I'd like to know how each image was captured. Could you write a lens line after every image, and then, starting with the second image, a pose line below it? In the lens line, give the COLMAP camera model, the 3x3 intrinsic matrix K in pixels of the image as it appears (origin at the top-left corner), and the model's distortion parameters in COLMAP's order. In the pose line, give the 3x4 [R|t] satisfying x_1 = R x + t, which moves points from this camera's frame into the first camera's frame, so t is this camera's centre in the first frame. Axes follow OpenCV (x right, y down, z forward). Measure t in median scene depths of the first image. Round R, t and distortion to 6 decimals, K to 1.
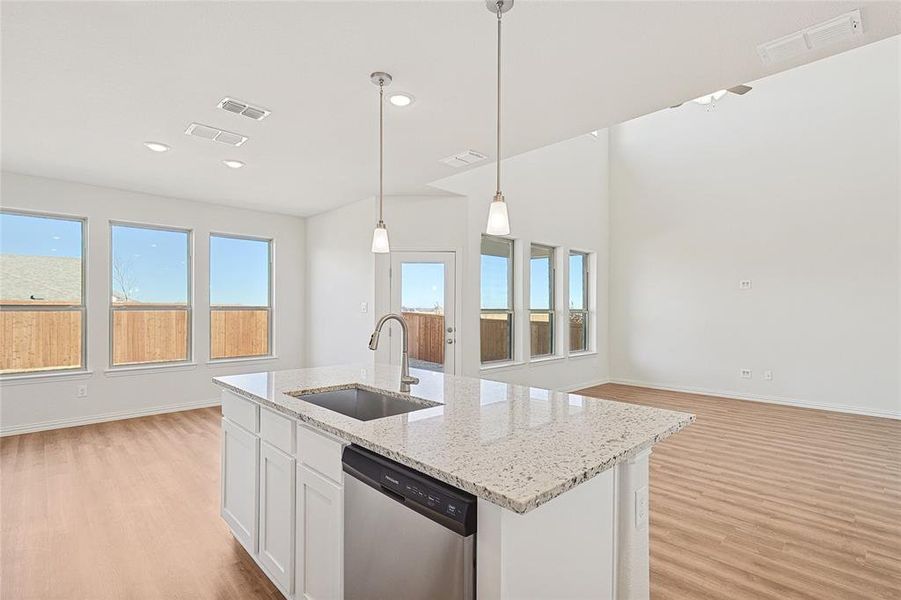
lens RADIAL K [[435.3, 0, 450.5], [0, 435.3, 300.0], [0, 0, 1]] dist [-0.000897, -0.000184]
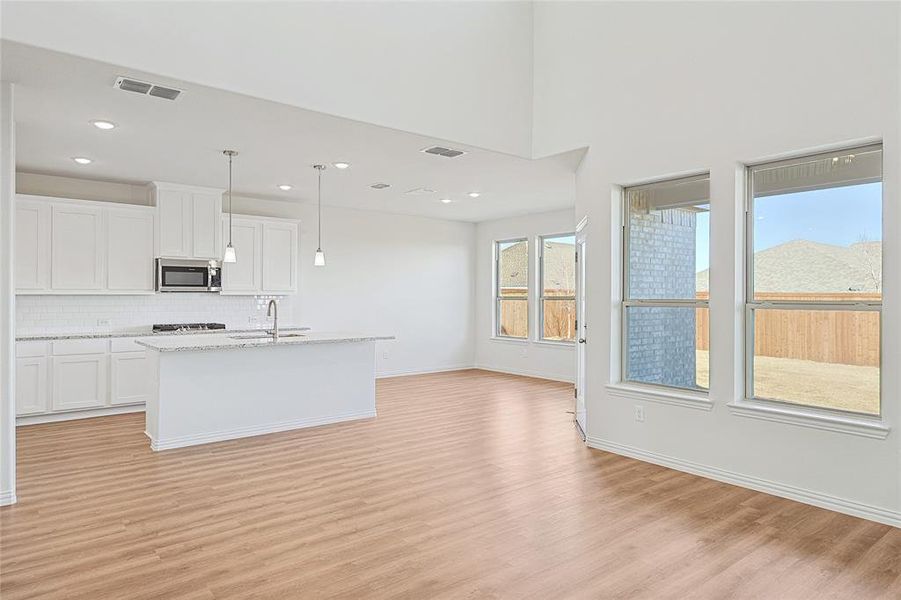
lens RADIAL K [[547.2, 0, 450.5], [0, 547.2, 300.0], [0, 0, 1]] dist [0.005008, -0.000023]
pose [[-0.089779, 0.001732, -0.995960, 1.859026], [0.016030, 0.999871, 0.000294, 0.032145], [0.995833, -0.015939, -0.089795, 1.607614]]
